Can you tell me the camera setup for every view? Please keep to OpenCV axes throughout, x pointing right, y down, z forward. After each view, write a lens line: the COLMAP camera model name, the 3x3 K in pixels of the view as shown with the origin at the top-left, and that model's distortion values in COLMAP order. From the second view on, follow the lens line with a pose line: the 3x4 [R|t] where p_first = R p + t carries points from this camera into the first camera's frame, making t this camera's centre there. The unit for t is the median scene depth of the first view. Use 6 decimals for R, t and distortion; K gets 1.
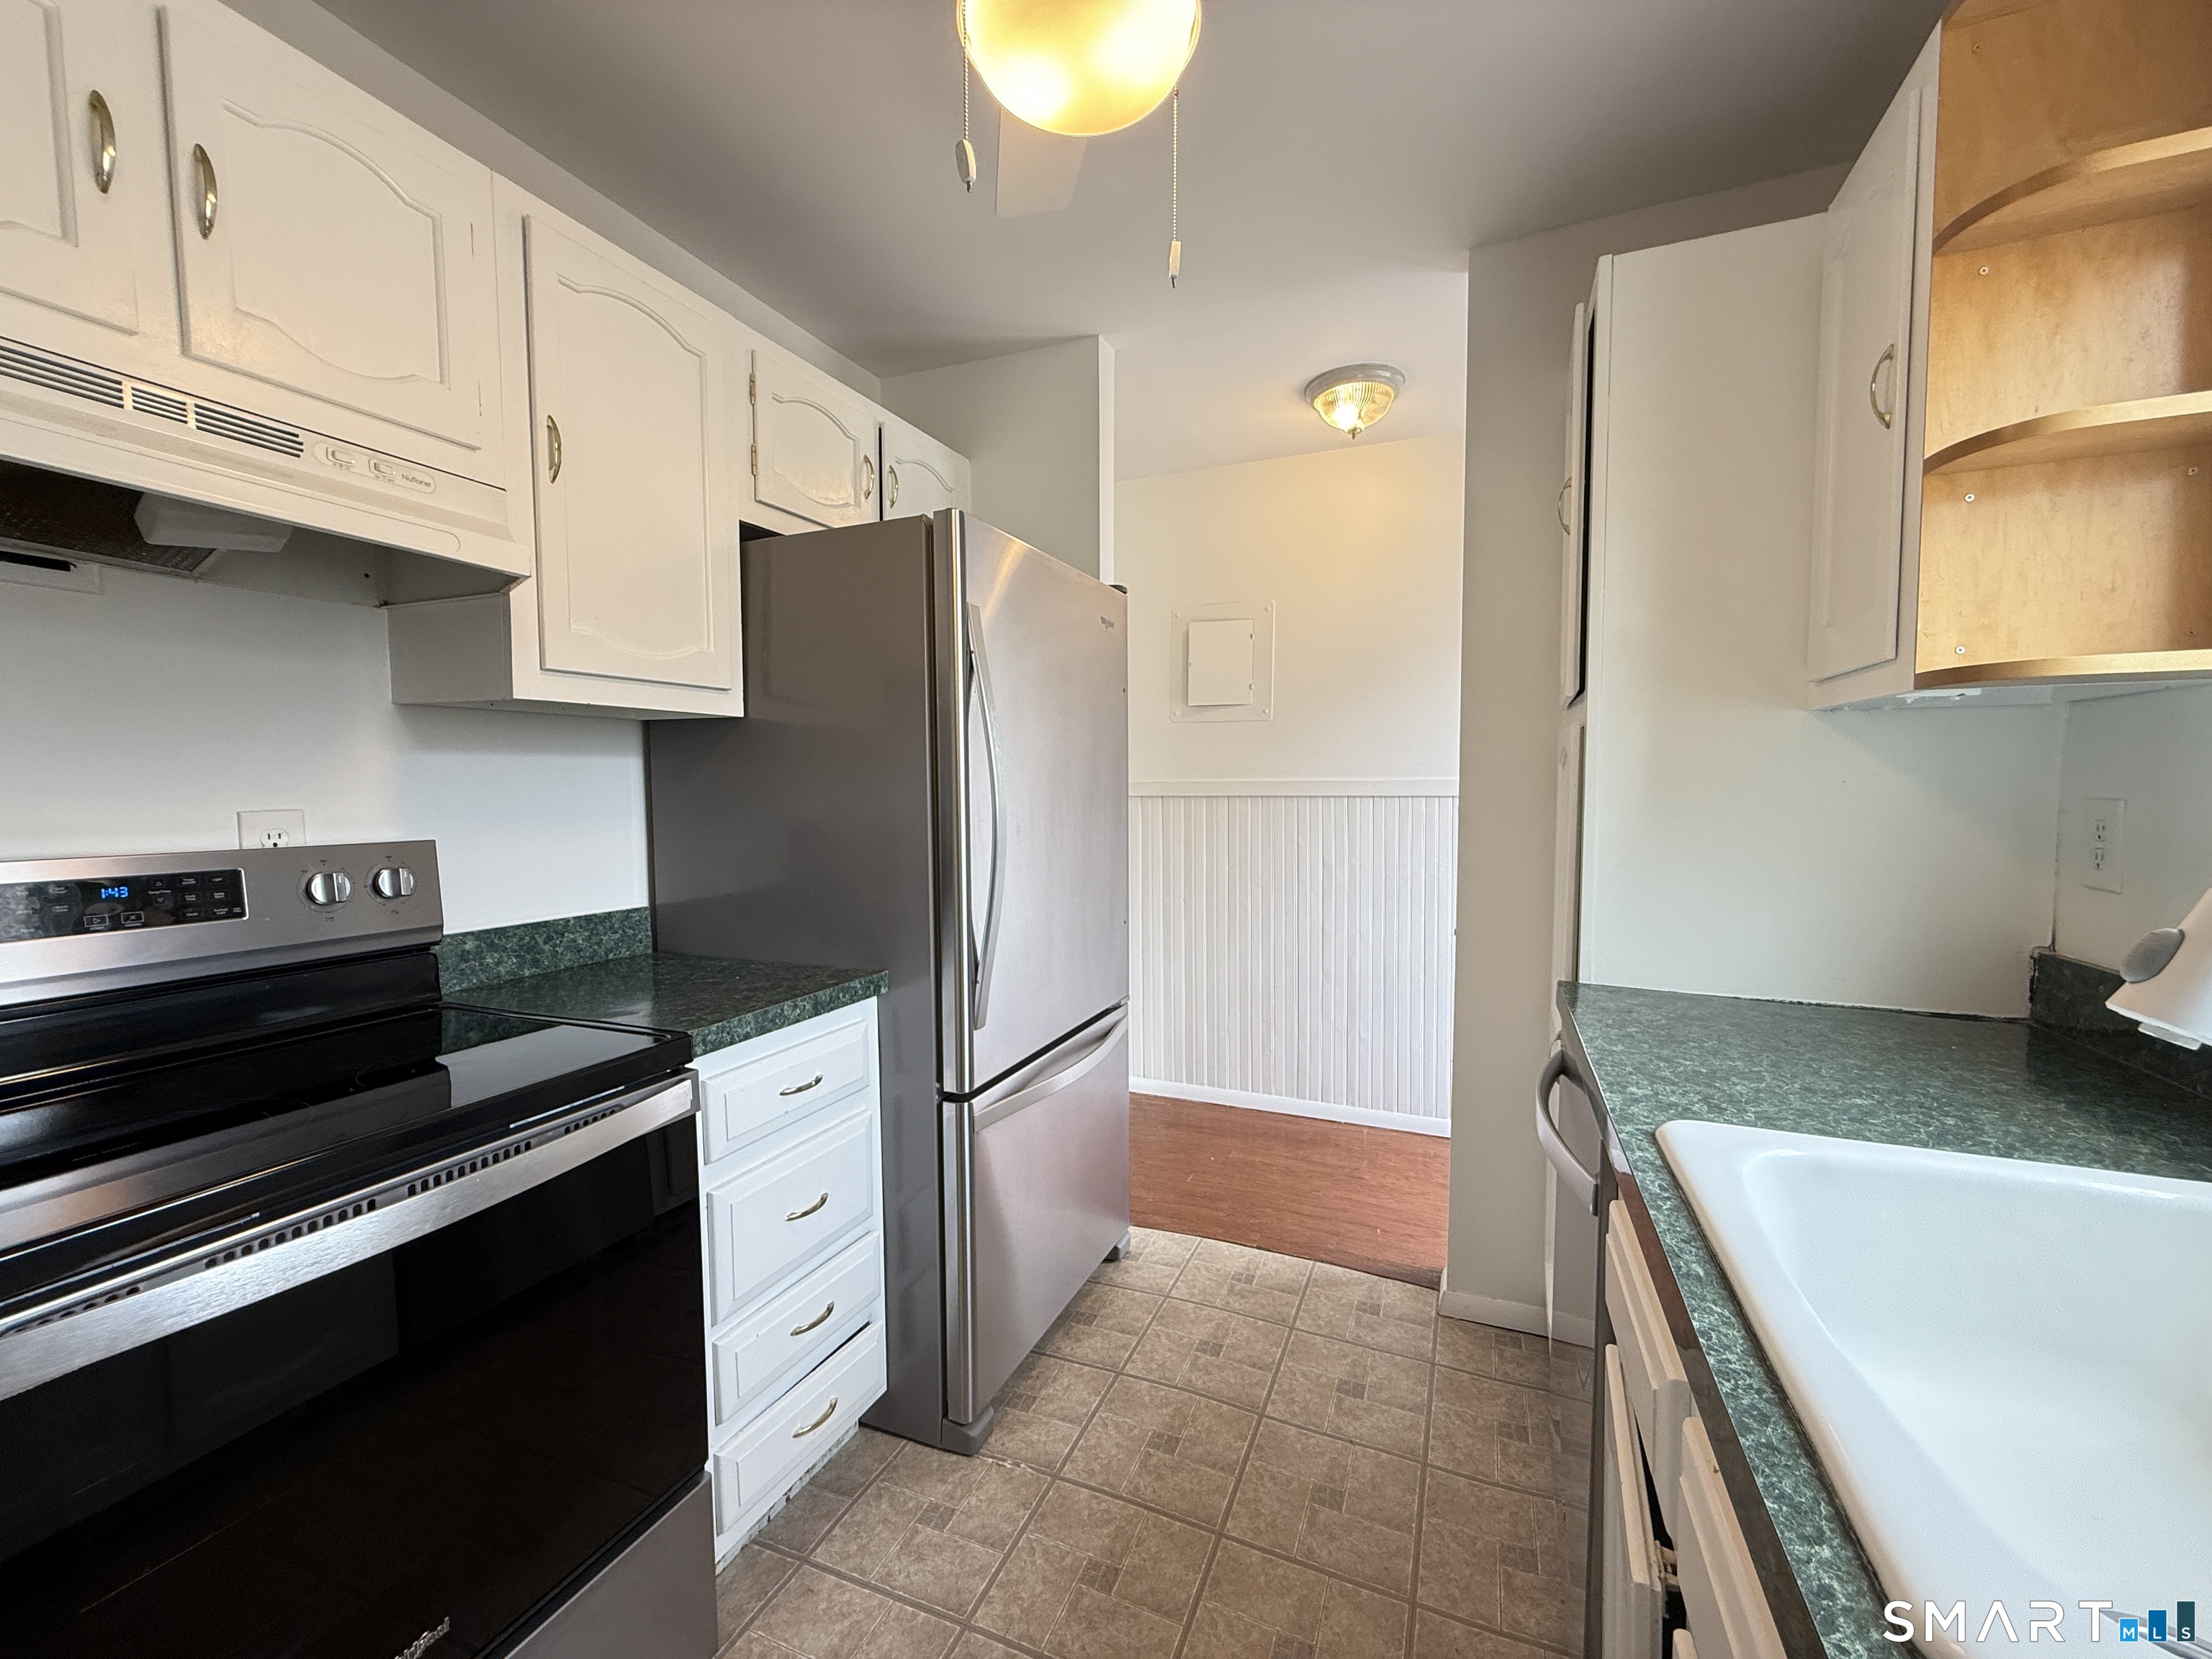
lens RADIAL K [[882.7, 0, 1102.0], [0, 882.7, 833.8], [0, 0, 1]] dist [-0.000726, -0.000307]
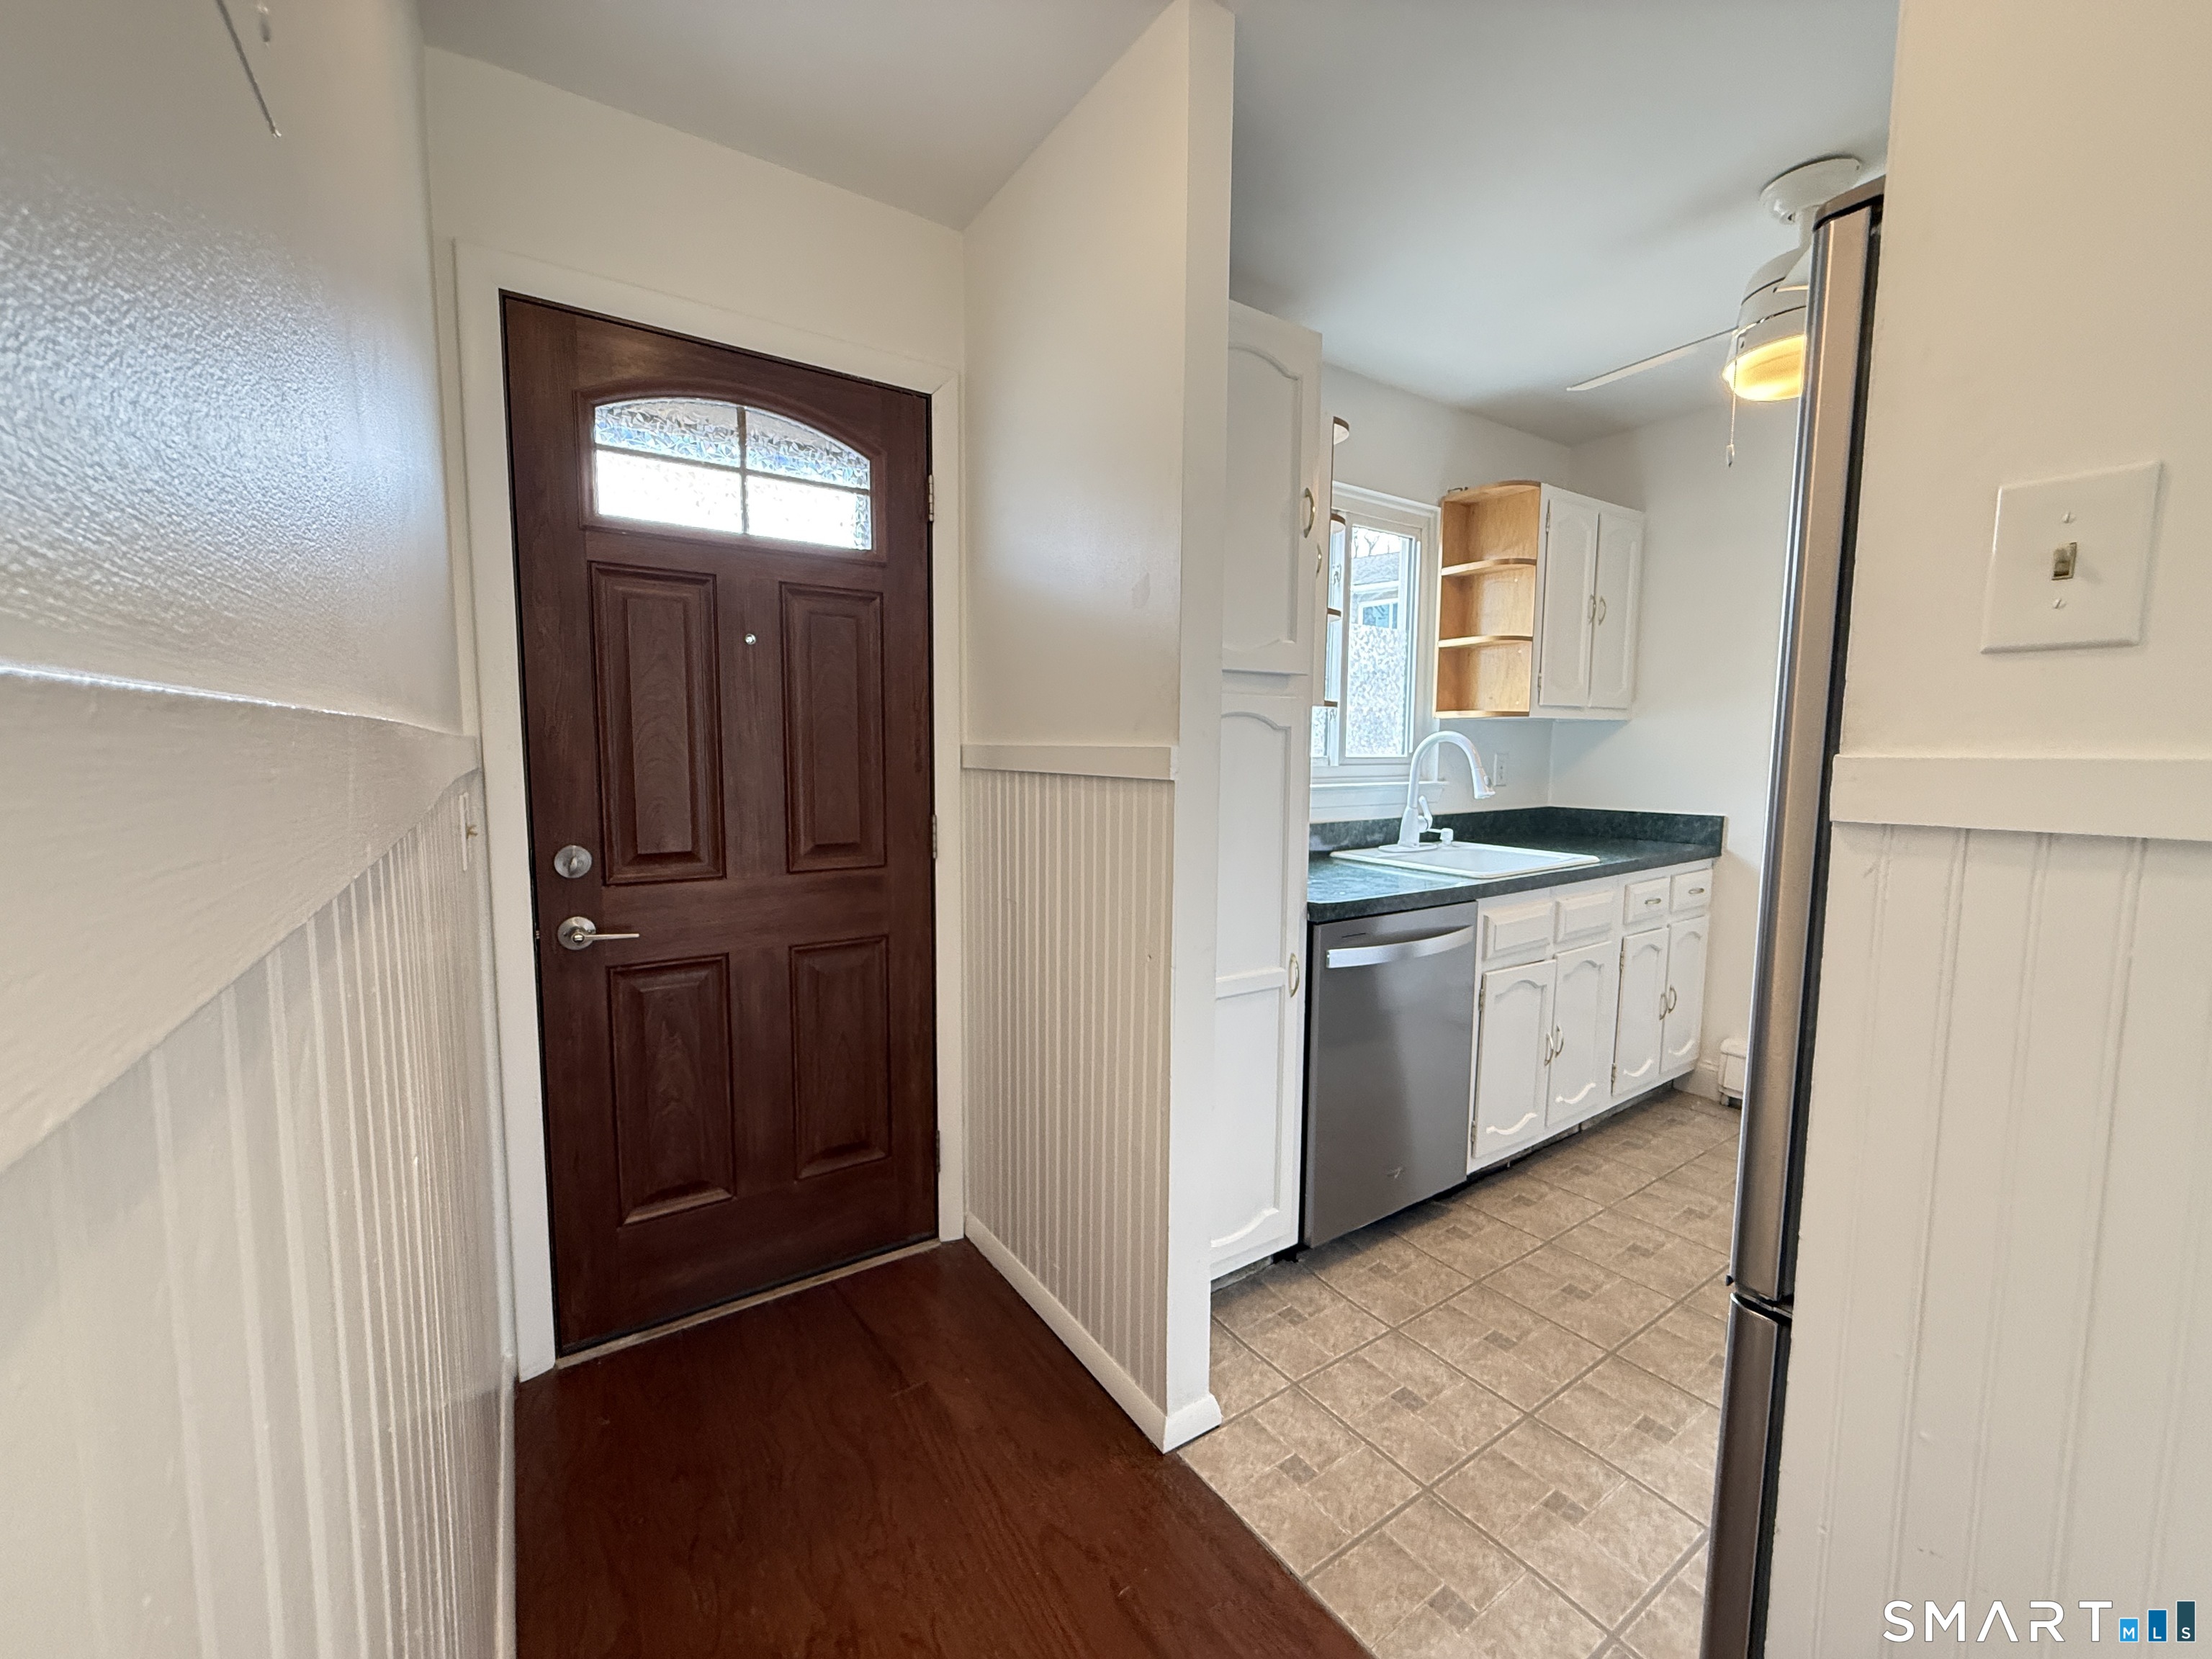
lens RADIAL K [[882.7, 0, 1102.0], [0, 882.7, 833.8], [0, 0, 1]] dist [-0.000726, -0.000307]
pose [[-0.838849, -0.051557, 0.541917, 0.096419], [0.032514, 0.988982, 0.144420, -0.128685], [-0.543392, 0.138766, -0.827931, 2.241907]]
